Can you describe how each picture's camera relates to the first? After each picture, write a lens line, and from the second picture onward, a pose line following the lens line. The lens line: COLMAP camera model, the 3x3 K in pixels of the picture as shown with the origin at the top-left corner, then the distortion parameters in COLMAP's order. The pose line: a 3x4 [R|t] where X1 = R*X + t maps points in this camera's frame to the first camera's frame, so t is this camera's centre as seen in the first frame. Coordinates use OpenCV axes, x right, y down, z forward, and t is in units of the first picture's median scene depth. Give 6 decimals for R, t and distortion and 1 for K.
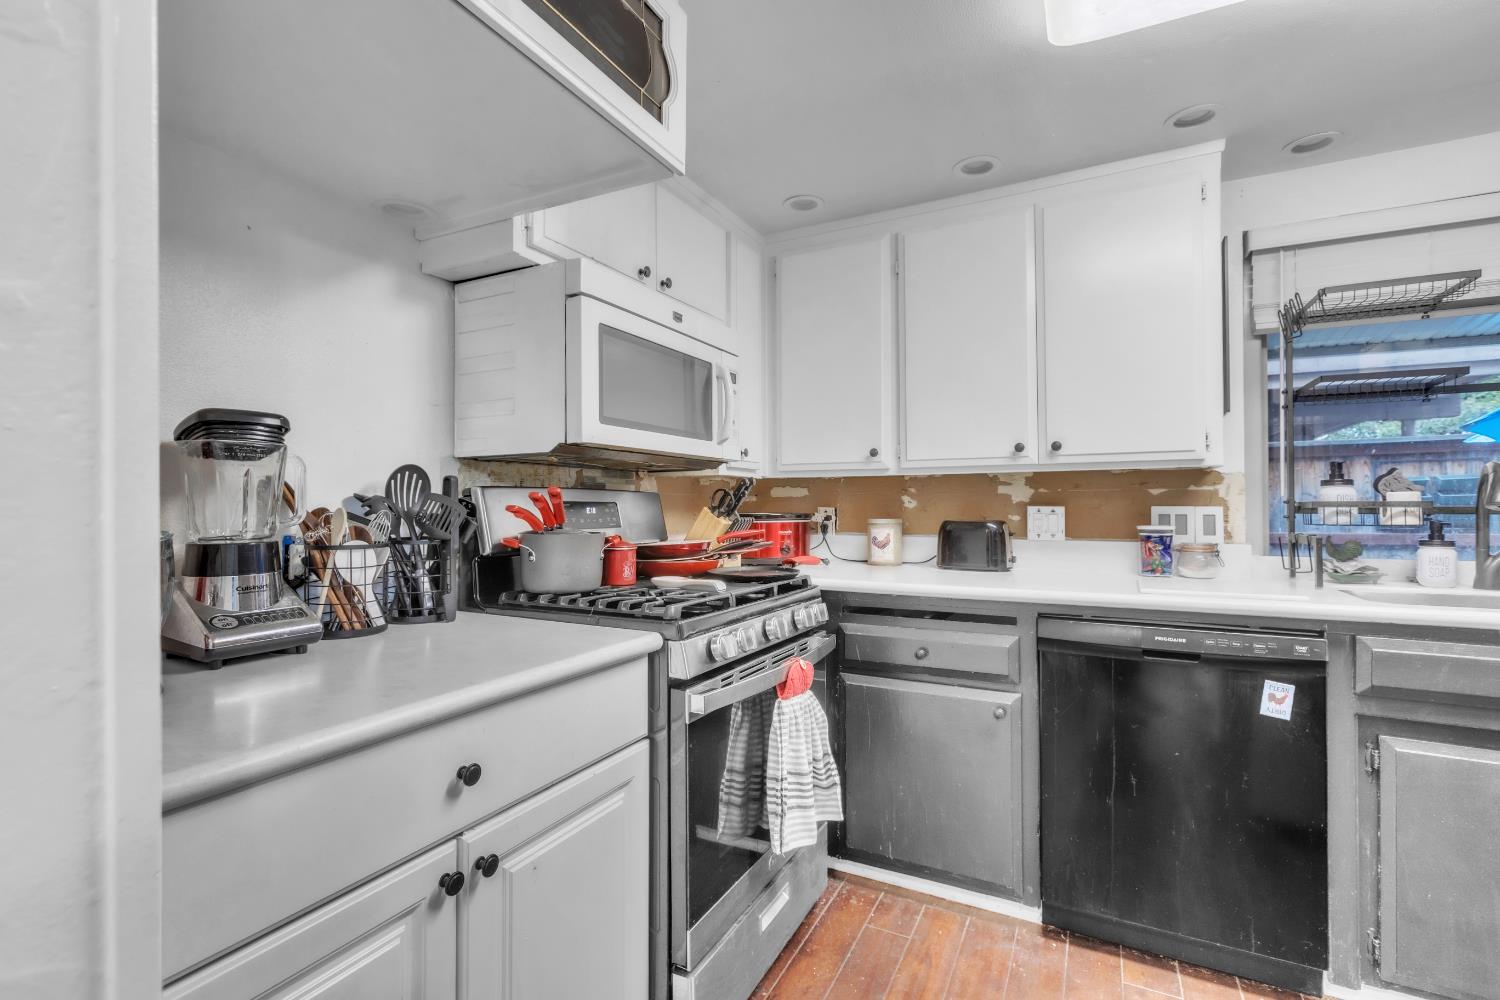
lens RADIAL K [[718.5, 0, 750.0], [0, 718.5, 500.0], [0, 0, 1]] dist [0.002132, 0.000313]
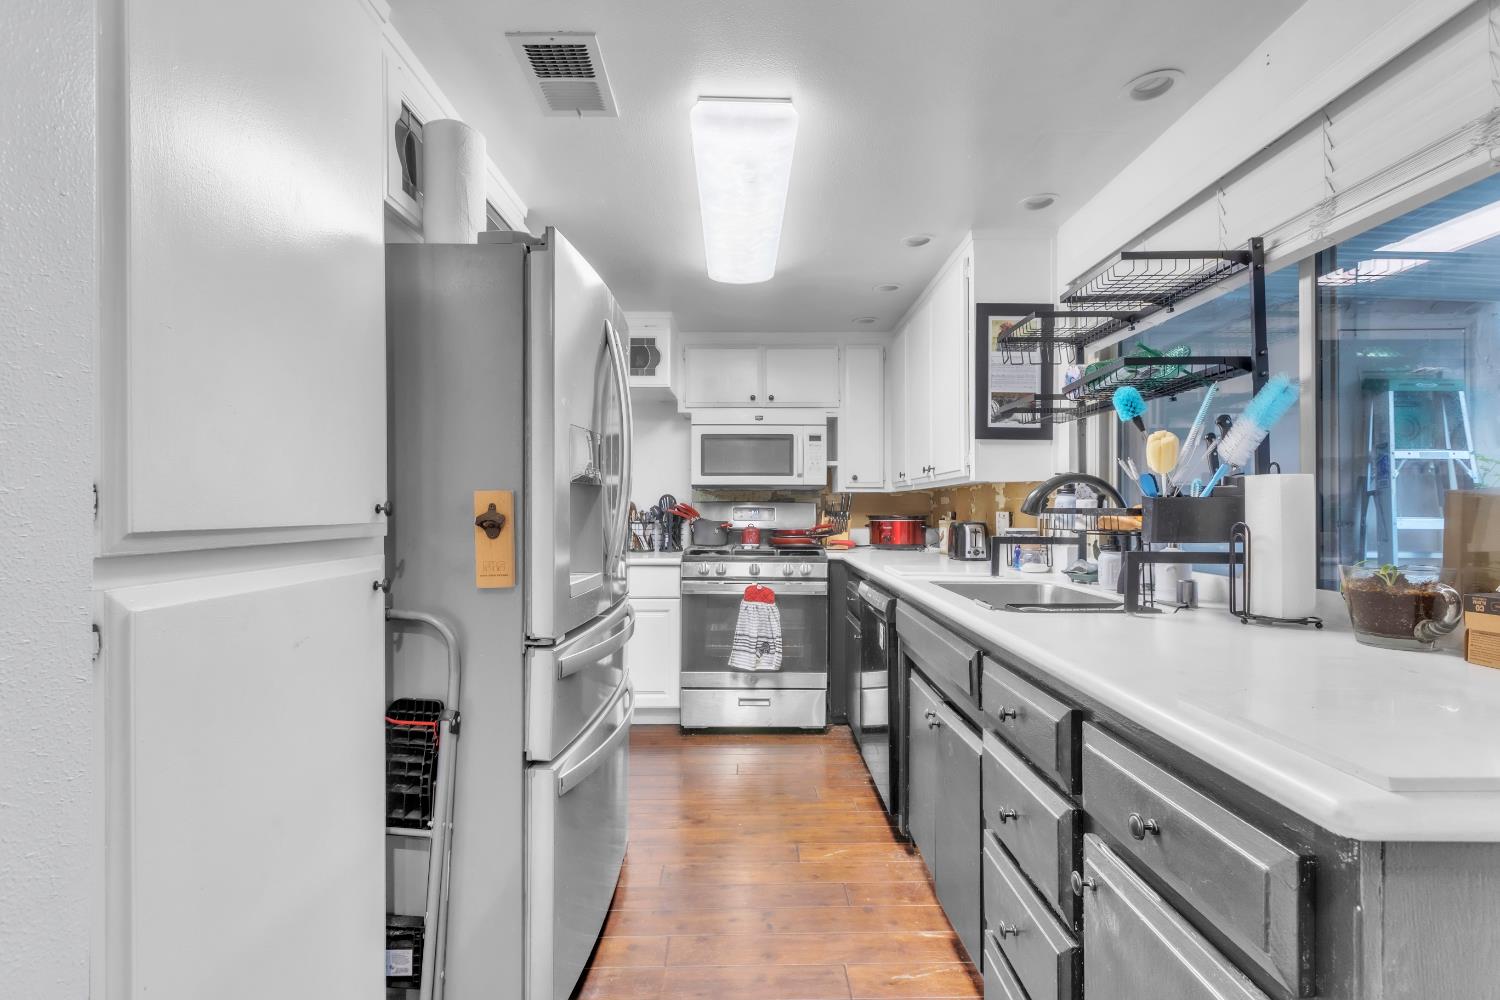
lens RADIAL K [[718.5, 0, 750.0], [0, 718.5, 500.0], [0, 0, 1]] dist [0.002132, 0.000313]
pose [[0.438075, 0.000796, -0.898938, 1.745674], [0.006999, 0.999966, 0.004296, -0.030718], [0.898911, -0.008173, 0.438054, 0.079538]]
